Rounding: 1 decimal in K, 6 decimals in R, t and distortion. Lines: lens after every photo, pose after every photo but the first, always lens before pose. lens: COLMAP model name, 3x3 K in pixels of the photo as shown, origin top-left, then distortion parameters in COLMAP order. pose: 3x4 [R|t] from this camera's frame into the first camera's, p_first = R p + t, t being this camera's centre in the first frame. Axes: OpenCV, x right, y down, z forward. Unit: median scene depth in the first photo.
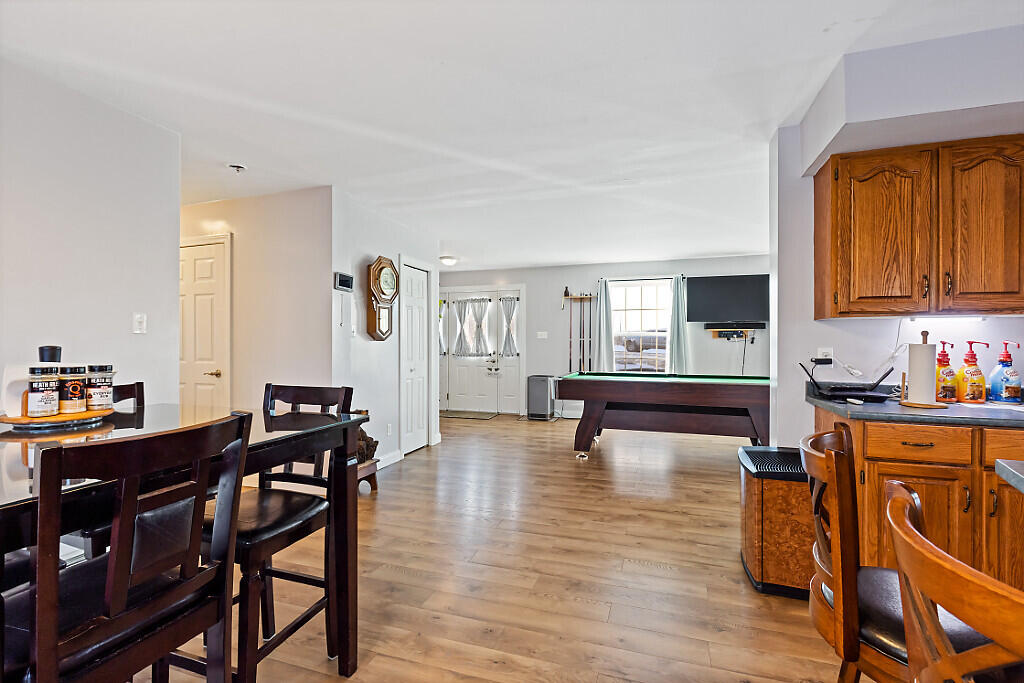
lens RADIAL K [[463.4, 0, 509.9], [0, 463.4, 342.5], [0, 0, 1]] dist [0.002546, -0.000005]
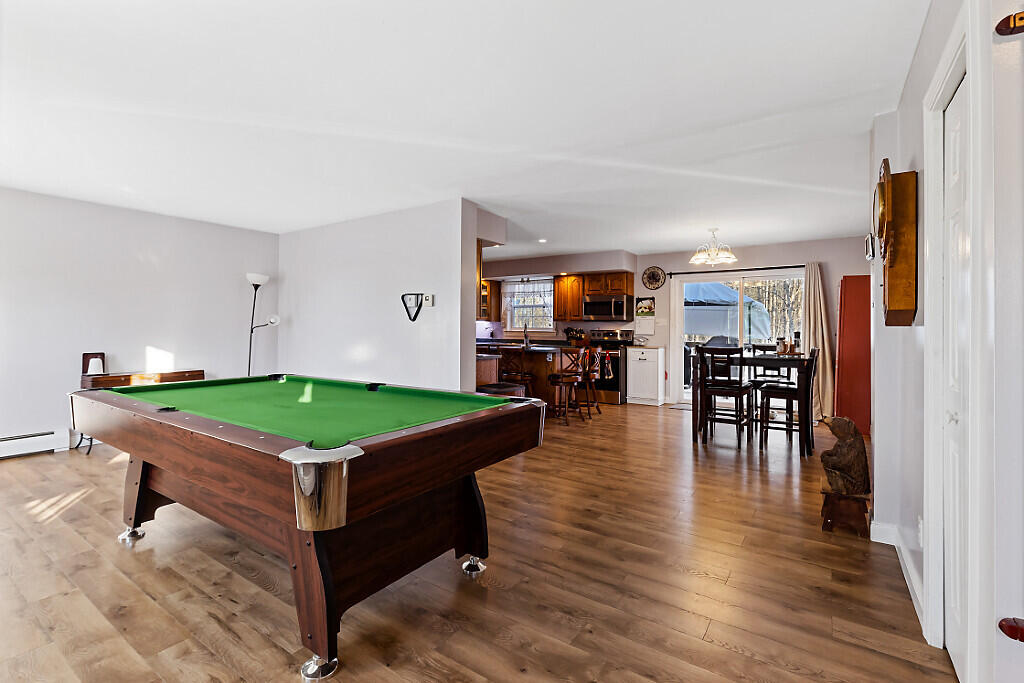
lens RADIAL K [[464.8, 0, 509.2], [0, 464.8, 324.5], [0, 0, 1]] dist [-0.001322, -0.000319]
pose [[-0.960498, -0.004158, 0.278257, -0.014509], [-0.006783, 0.999941, -0.008470, -0.000329], [-0.278206, -0.010022, -0.960469, 1.814178]]
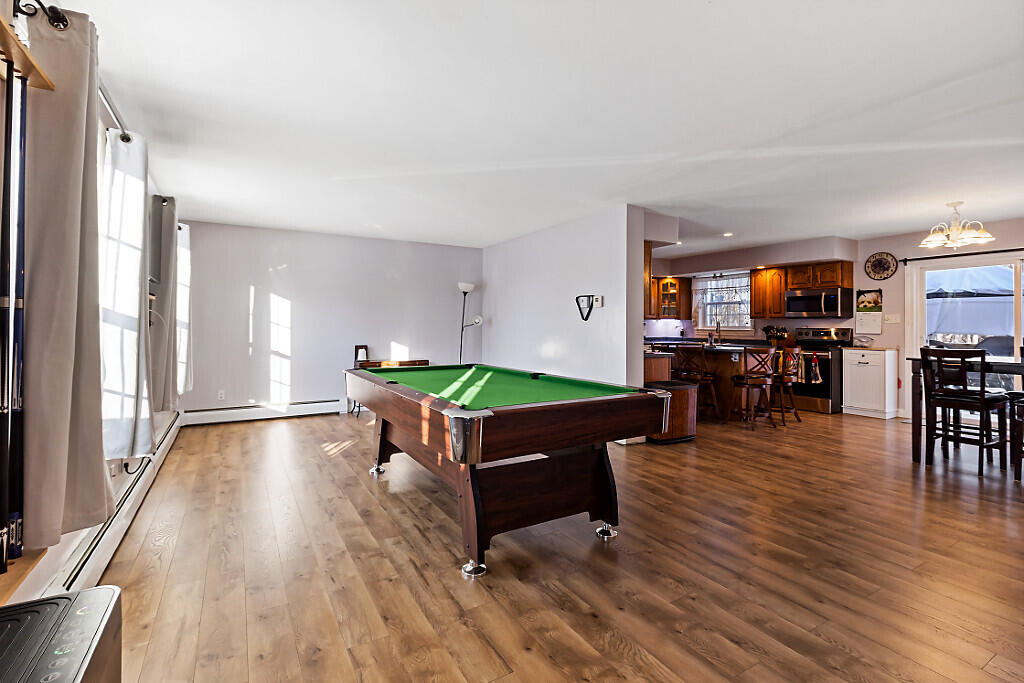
lens RADIAL K [[467.4, 0, 507.7], [0, 467.4, 322.8], [0, 0, 1]] dist [0.000204, -0.000861]
pose [[-0.750531, 0.001431, 0.660834, -0.156410], [-0.003903, 0.999971, -0.006598, -0.000999], [-0.660824, -0.007531, -0.750503, 1.873405]]
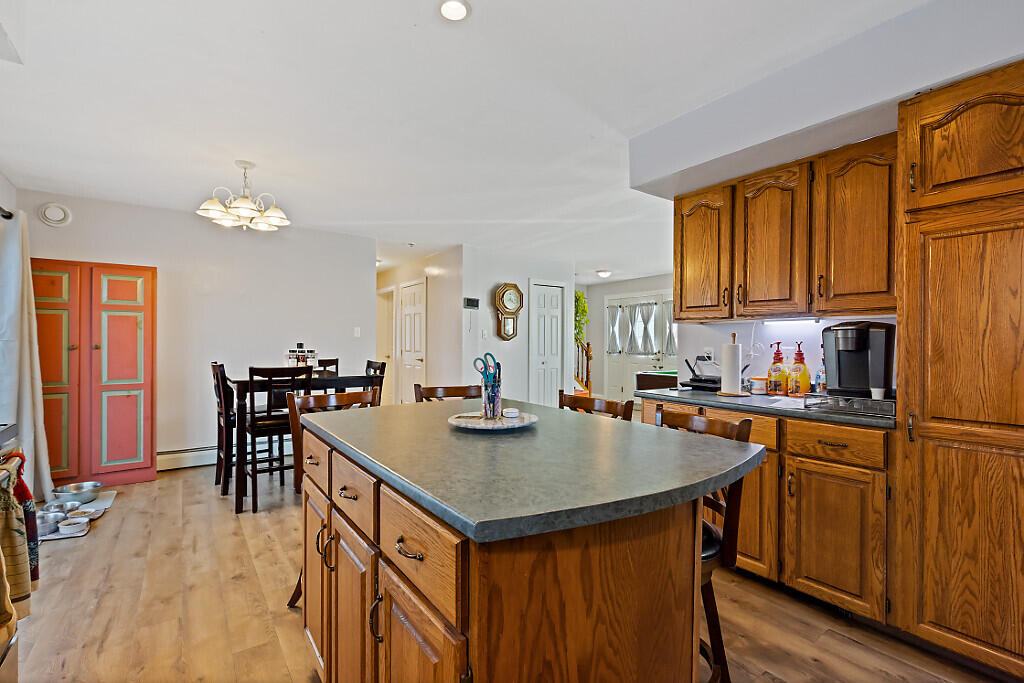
lens RADIAL K [[464.8, 0, 503.2], [0, 464.8, 343.2], [0, 0, 1]] dist [0.001488, -0.000160]
pose [[0.799235, 0.003544, -0.601008, 0.656224], [-0.002586, 0.999994, 0.002459, -0.000089], [0.601013, -0.000411, 0.799239, -0.189056]]
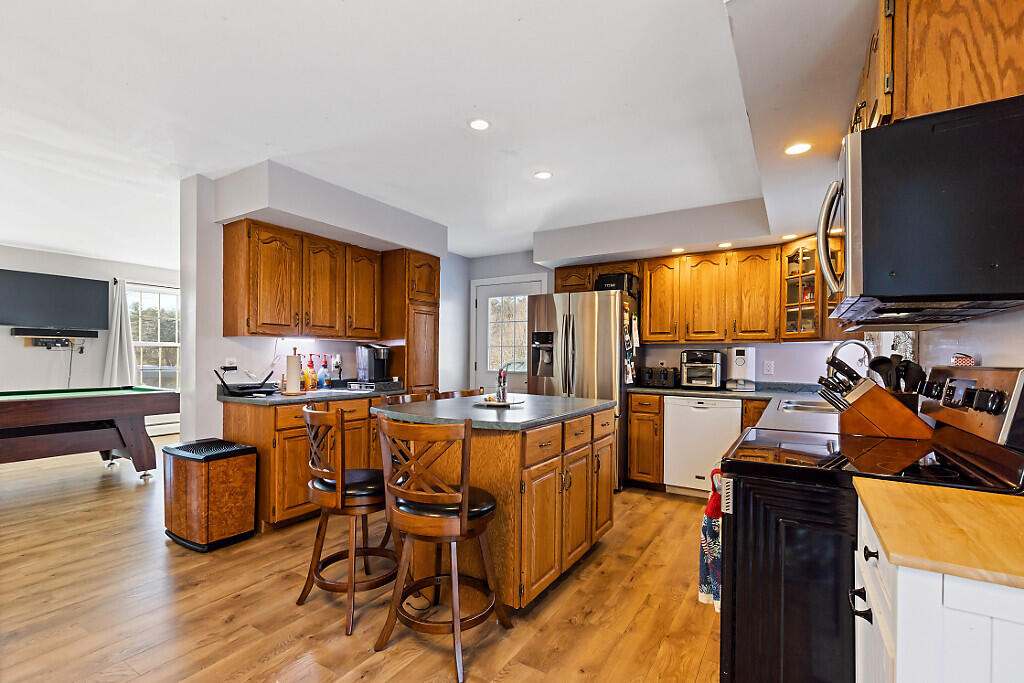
lens RADIAL K [[463.8, 0, 507.3], [0, 463.8, 359.7], [0, 0, 1]] dist [0.001568, 0.000157]
pose [[0.234207, -0.005829, 0.972169, -0.279848], [-0.008923, 0.999927, 0.008145, -0.000758], [-0.972146, -0.010582, 0.234138, -0.047444]]
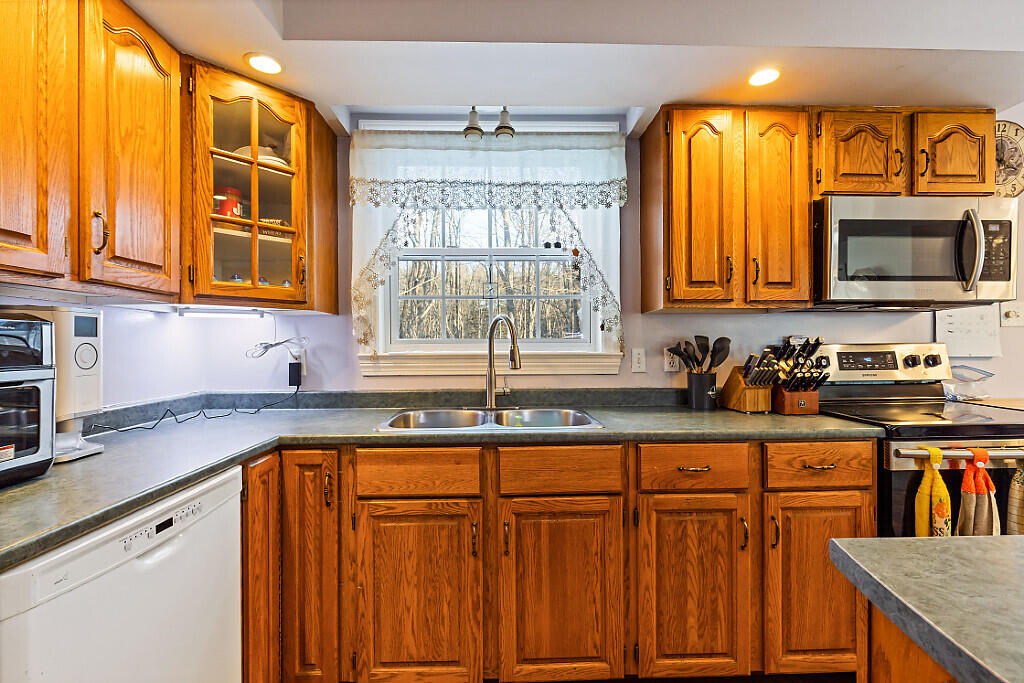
lens RADIAL K [[463.4, 0, 509.9], [0, 463.4, 342.5], [0, 0, 1]] dist [0.002546, -0.000005]
pose [[-0.939273, 0.005624, -0.343125, 0.705274], [0.007584, 0.999962, -0.004371, 0.001733], [0.343087, -0.006708, -0.939280, 0.078805]]
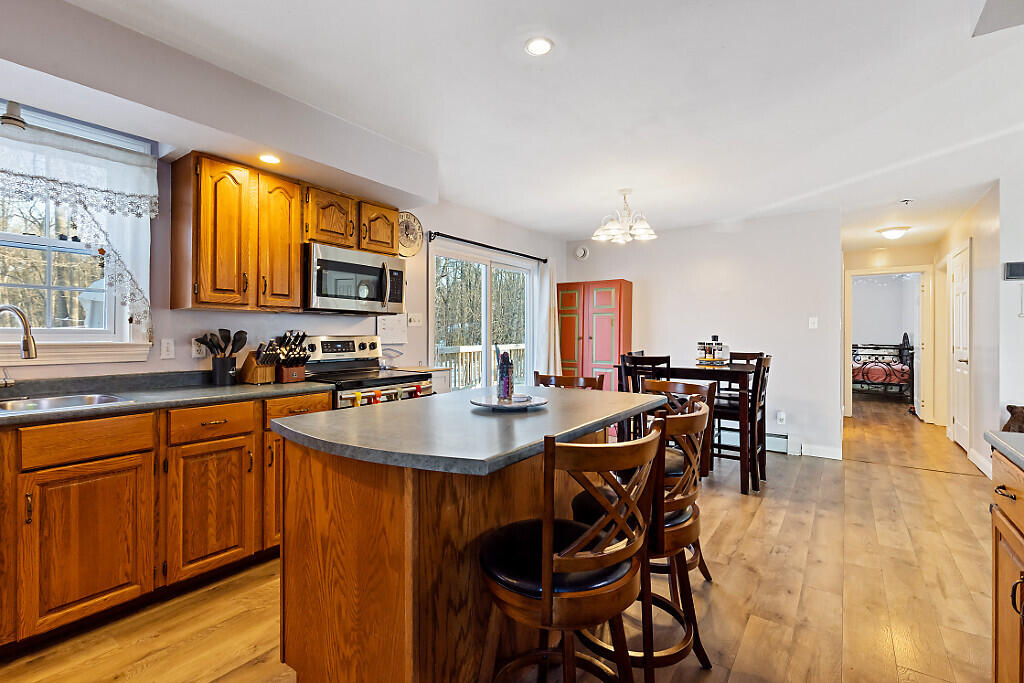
lens RADIAL K [[466.5, 0, 505.9], [0, 466.5, 332.8], [0, 0, 1]] dist [-0.003386, -0.000444]
pose [[-0.306011, -0.002721, -0.952024, 0.853758], [-0.000543, 0.999996, -0.002684, 0.000423], [0.952028, -0.000304, -0.306011, 0.271346]]
